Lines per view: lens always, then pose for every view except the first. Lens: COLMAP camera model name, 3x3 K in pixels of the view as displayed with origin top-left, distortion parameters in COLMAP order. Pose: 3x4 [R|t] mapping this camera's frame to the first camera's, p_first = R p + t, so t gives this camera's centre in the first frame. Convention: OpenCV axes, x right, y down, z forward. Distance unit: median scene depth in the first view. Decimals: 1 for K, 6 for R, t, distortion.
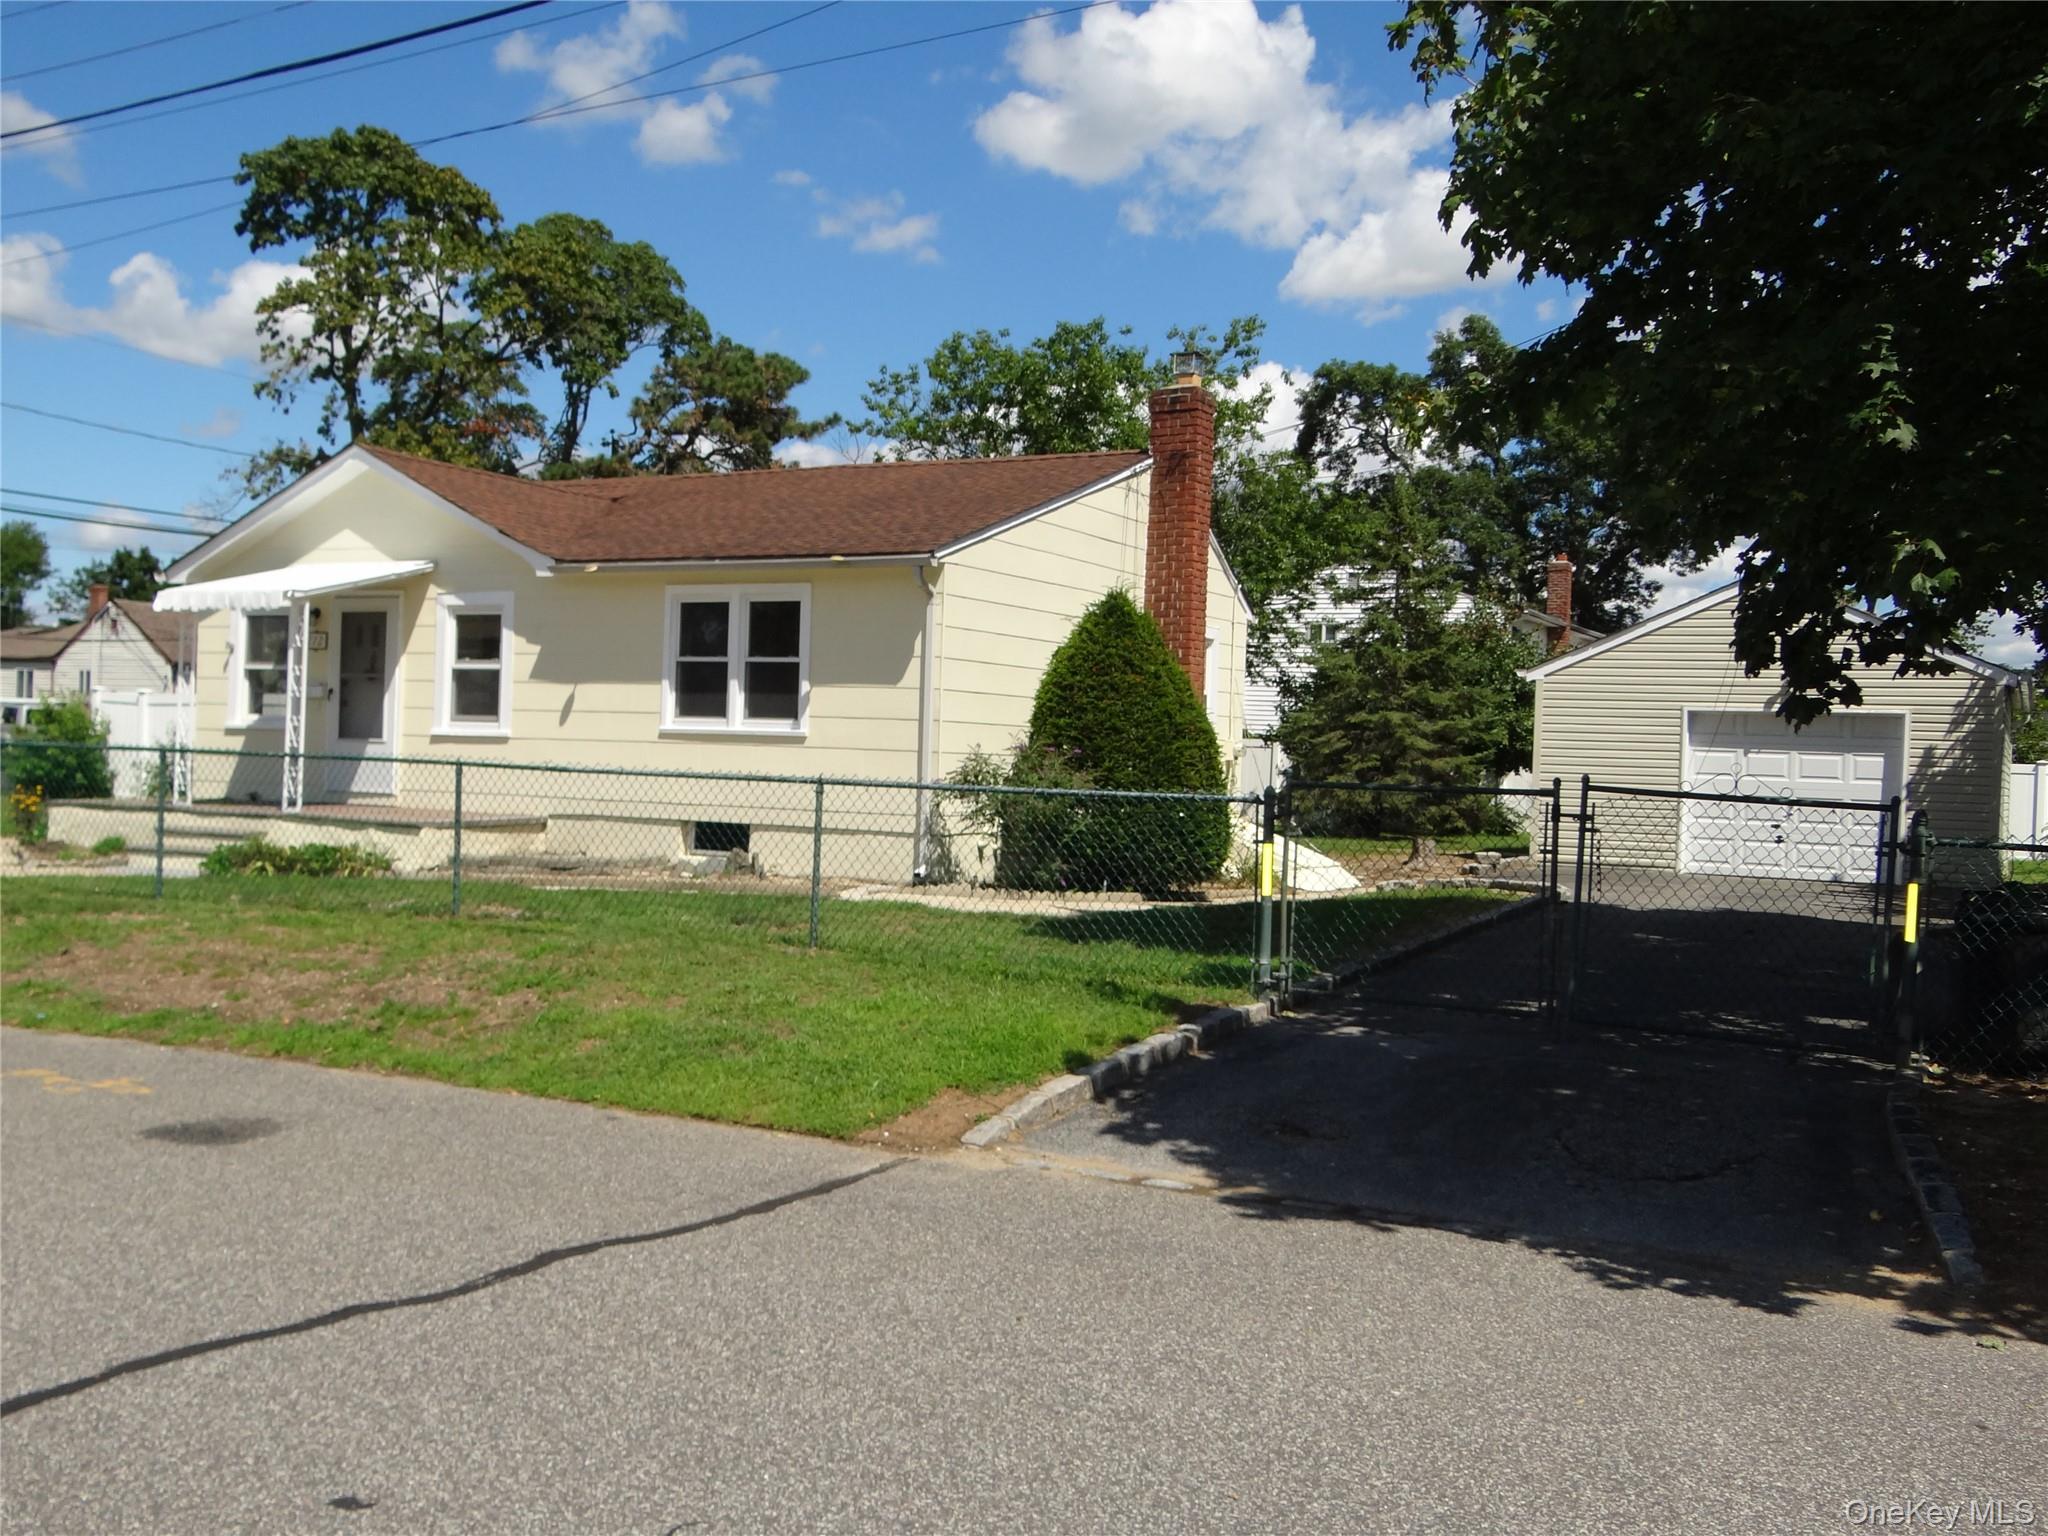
lens RADIAL K [[1926.7, 0, 1024.0], [0, 1926.7, 768.0], [0, 0, 1]] dist [0.005909, -0.001051]
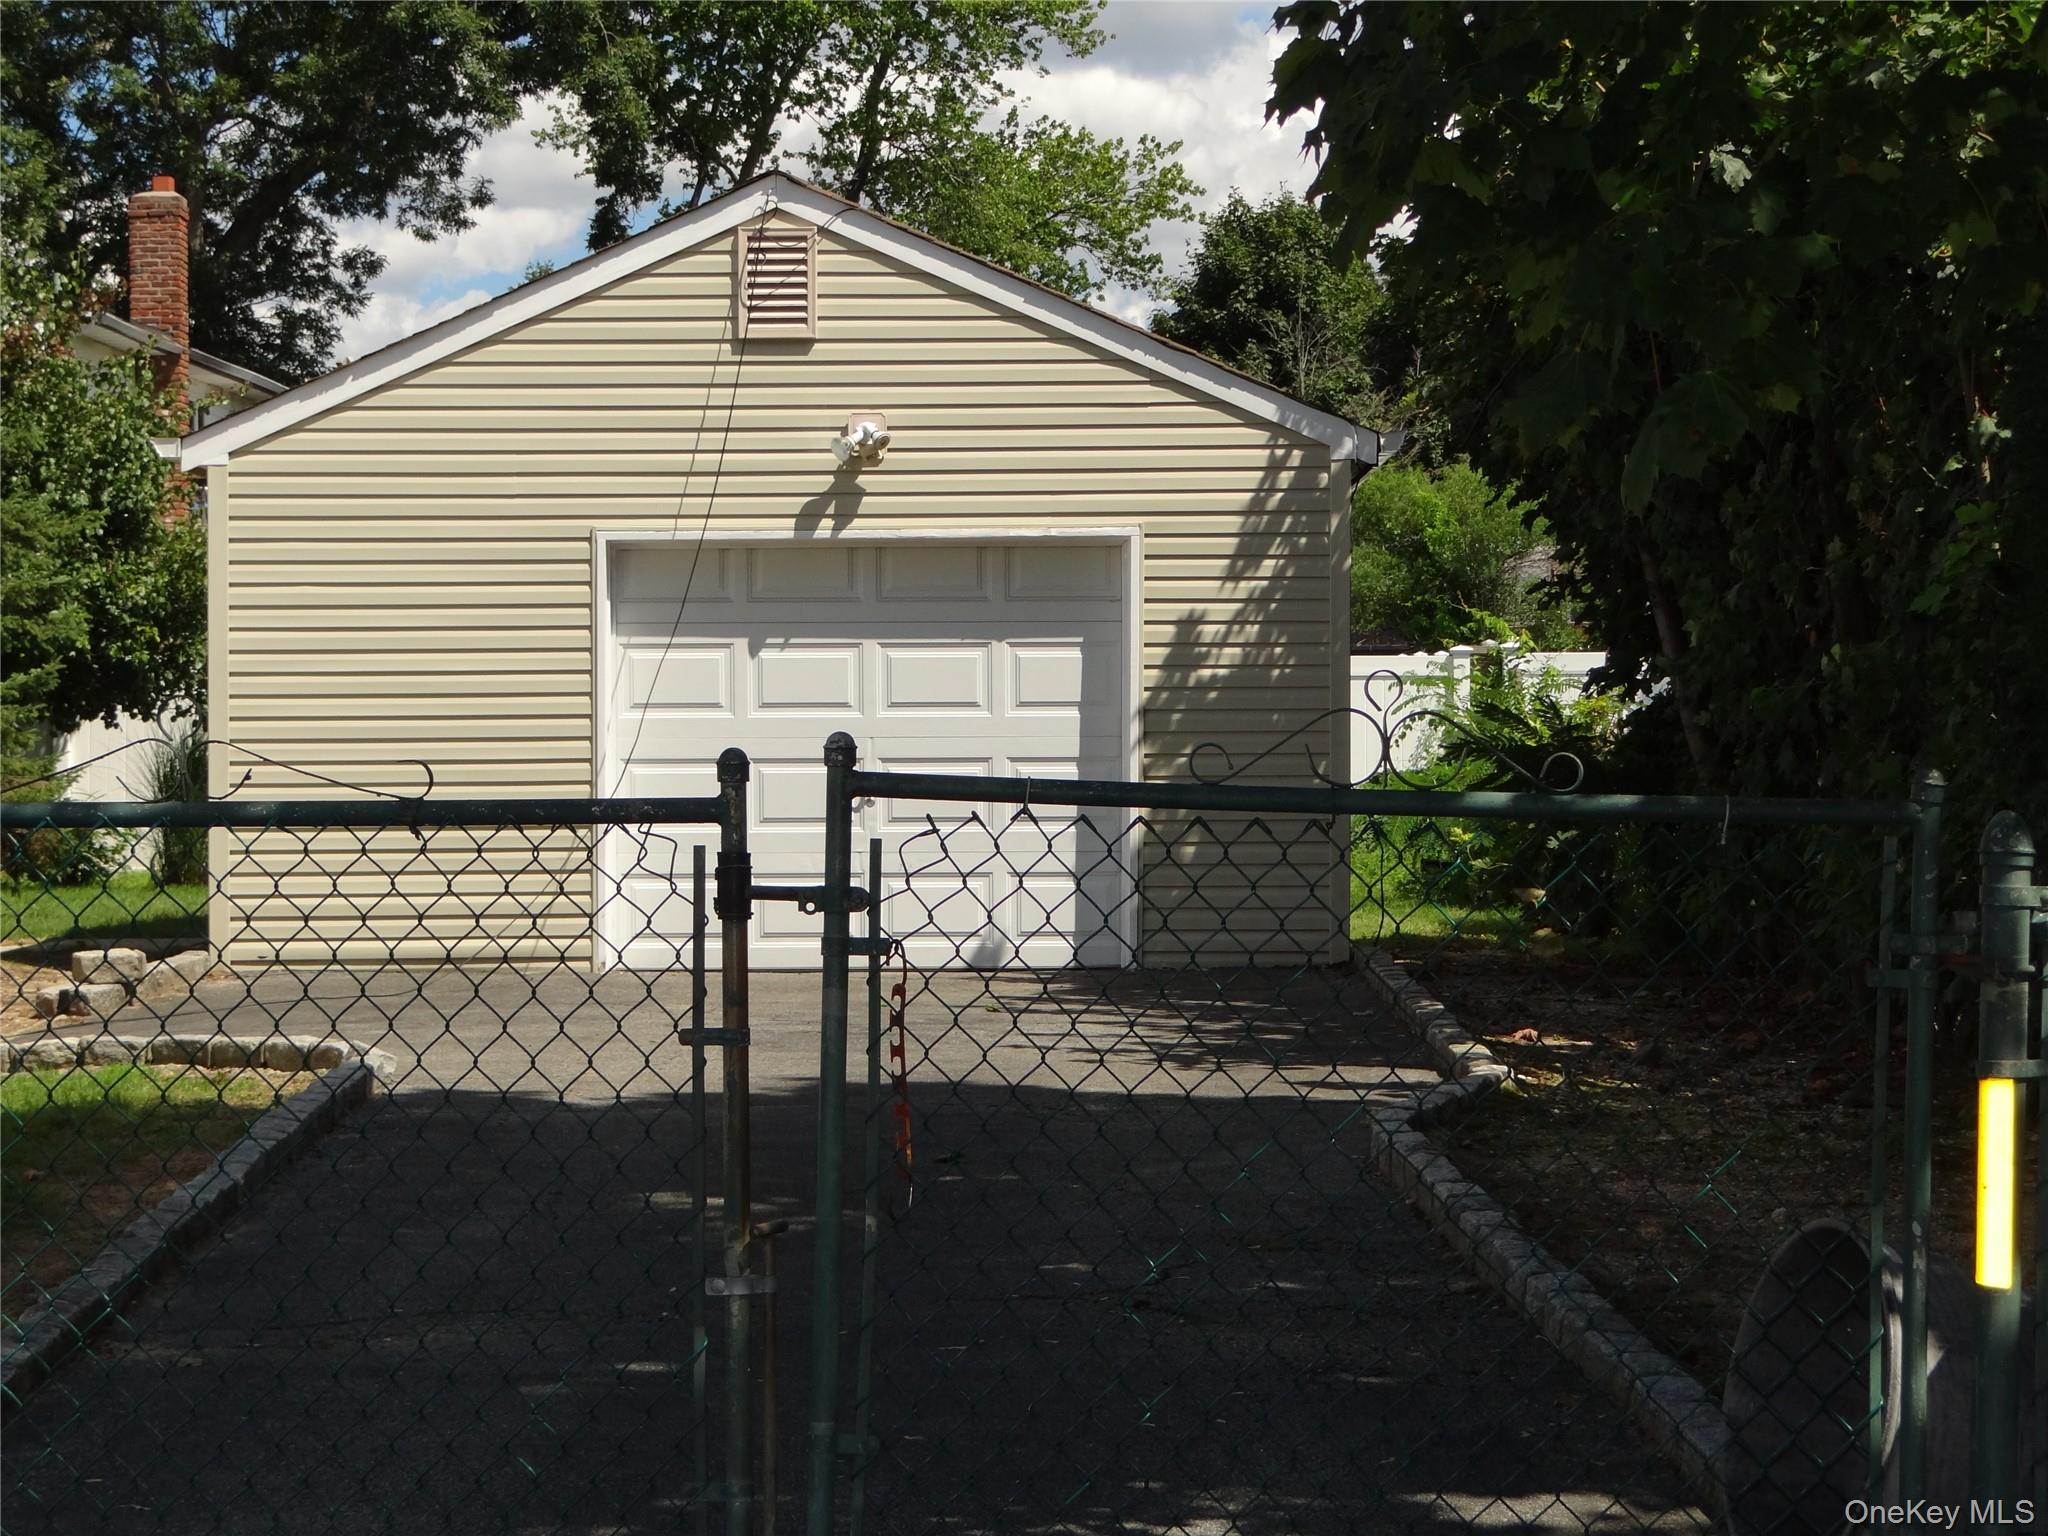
lens RADIAL K [[4620.1, 0, 1024.0], [0, 4620.1, 768.0], [0, 0, 1]] dist [0.049224, -0.365175]
pose [[0.894703, -0.043553, 0.444532, 0.015426], [0.038060, 0.999049, 0.021279, -0.001837], [-0.445036, -0.002119, 0.895510, 0.185444]]
